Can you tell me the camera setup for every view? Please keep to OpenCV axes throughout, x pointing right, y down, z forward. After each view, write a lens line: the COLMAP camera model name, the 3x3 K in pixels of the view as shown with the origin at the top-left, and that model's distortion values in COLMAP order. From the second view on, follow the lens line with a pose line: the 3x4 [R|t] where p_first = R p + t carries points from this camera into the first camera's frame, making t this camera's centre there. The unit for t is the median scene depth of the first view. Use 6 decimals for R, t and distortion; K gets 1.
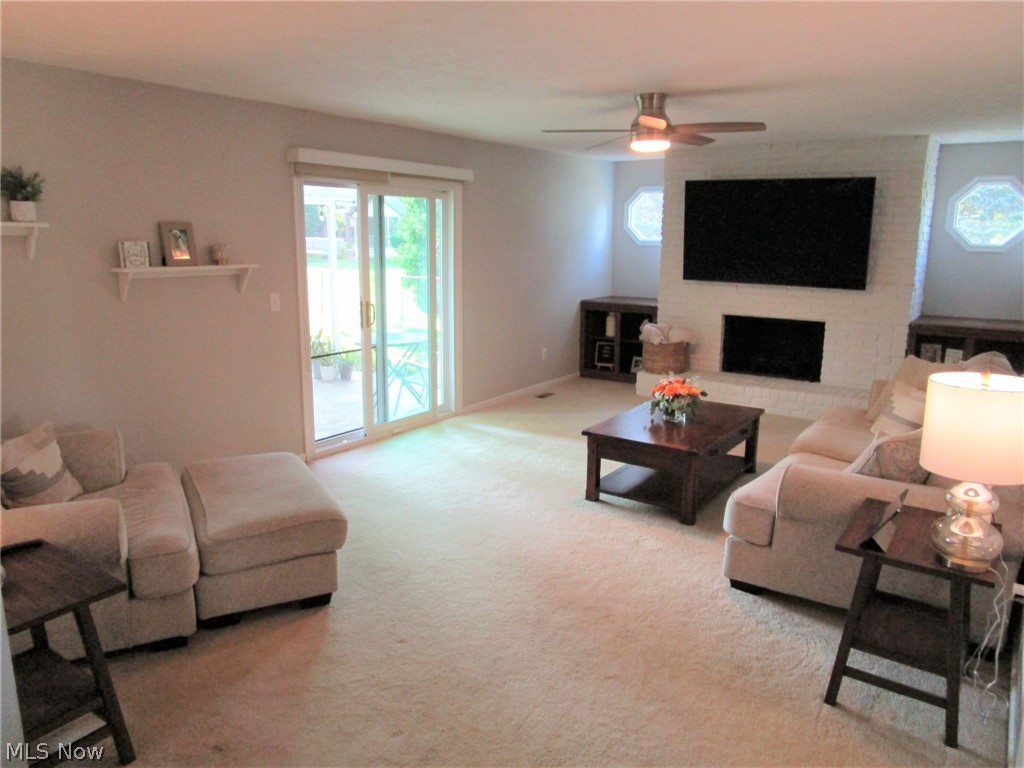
lens RADIAL K [[750.1, 0, 511.2], [0, 750.1, 385.8], [0, 0, 1]] dist [0.009716, 0.002356]
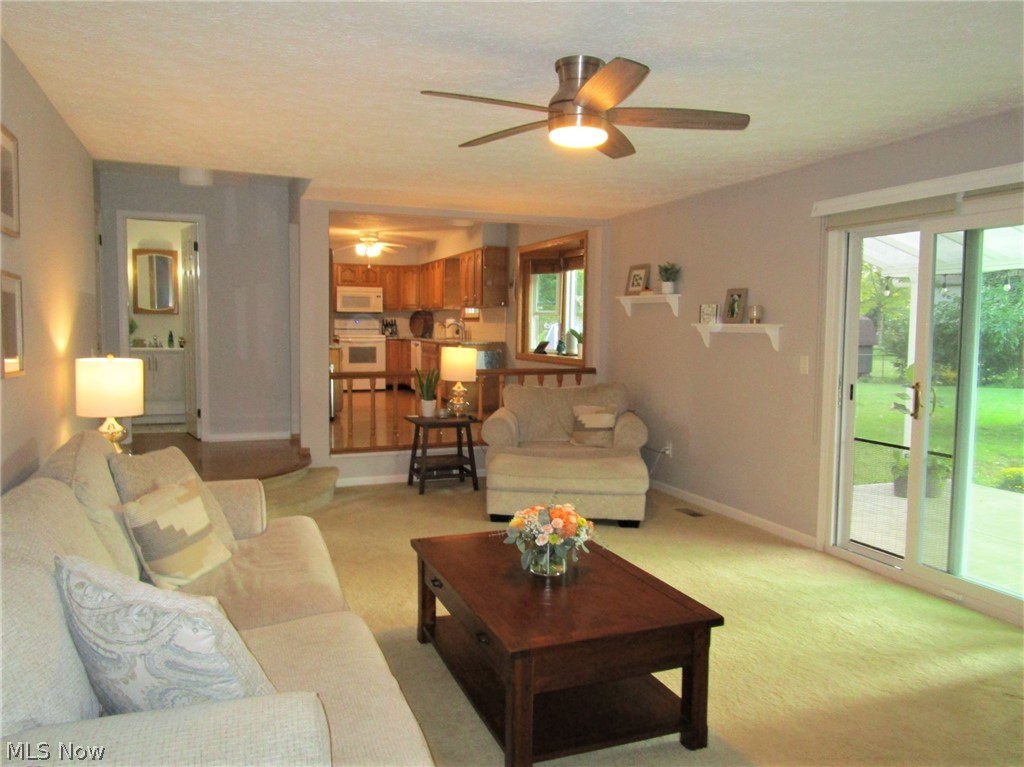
lens RADIAL K [[750.1, 0, 511.7], [0, 750.1, 381.4], [0, 0, 1]] dist [0.009716, 0.002356]
pose [[-0.543306, 0.059455, -0.837427, 0.712603], [-0.171230, 0.968674, 0.179864, -0.204573], [0.821887, 0.241114, -0.516106, 1.226849]]
